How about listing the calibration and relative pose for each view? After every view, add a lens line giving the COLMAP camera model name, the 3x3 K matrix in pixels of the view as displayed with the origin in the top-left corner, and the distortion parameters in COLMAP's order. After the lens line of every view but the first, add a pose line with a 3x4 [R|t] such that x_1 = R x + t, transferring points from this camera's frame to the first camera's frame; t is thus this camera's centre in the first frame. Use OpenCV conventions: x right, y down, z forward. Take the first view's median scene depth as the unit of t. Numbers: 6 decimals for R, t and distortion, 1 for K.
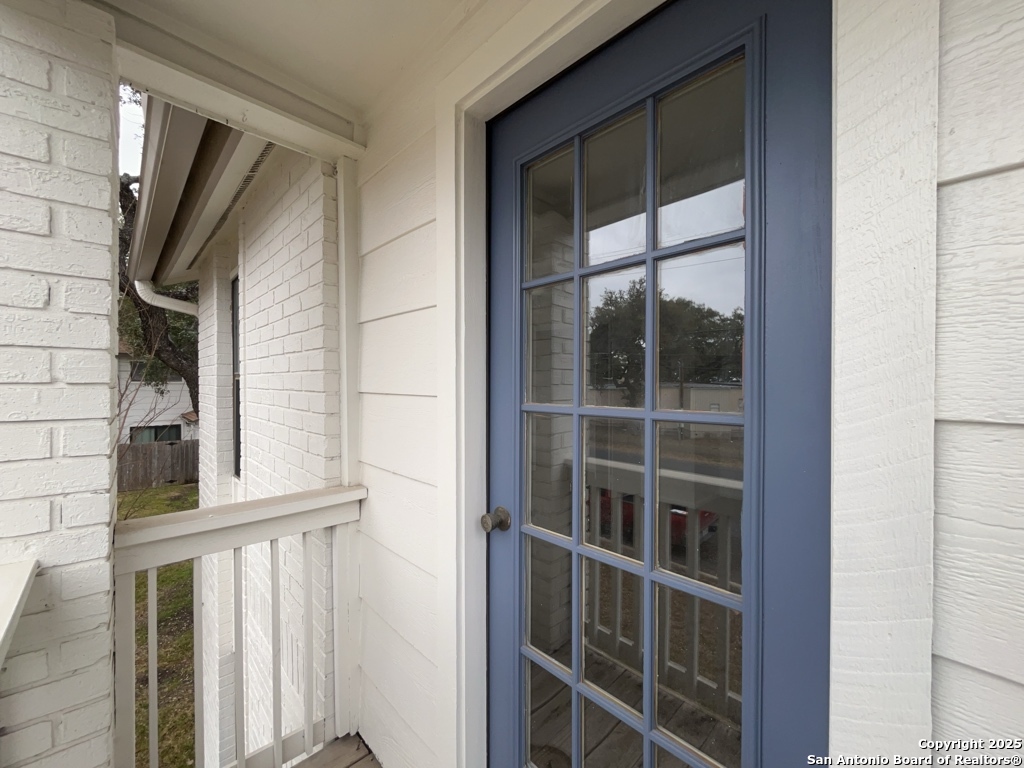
lens RADIAL K [[413.3, 0, 511.8], [0, 413.3, 384.5], [0, 0, 1]] dist [-0.001635, -0.000606]
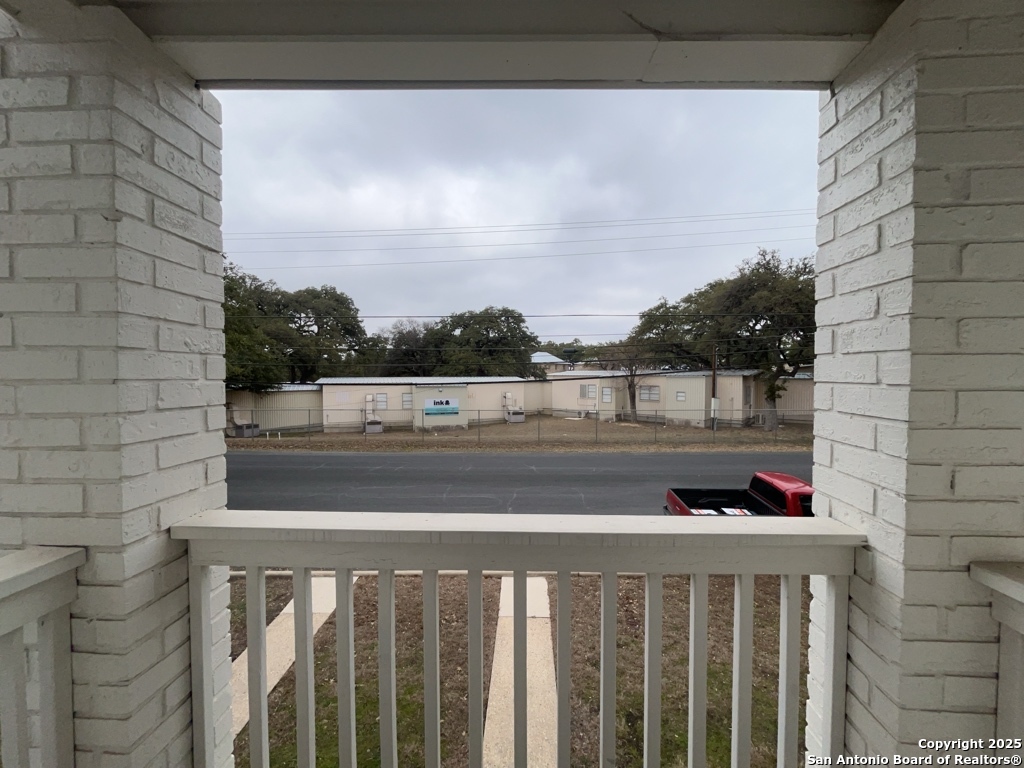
lens RADIAL K [[413.3, 0, 512.7], [0, 413.3, 385.8], [0, 0, 1]] dist [-0.001635, -0.000606]
pose [[-0.725624, 0.017529, -0.687868, 0.361982], [-0.003241, 0.999577, 0.028891, -0.026896], [0.688083, 0.023194, -0.725261, 1.132466]]
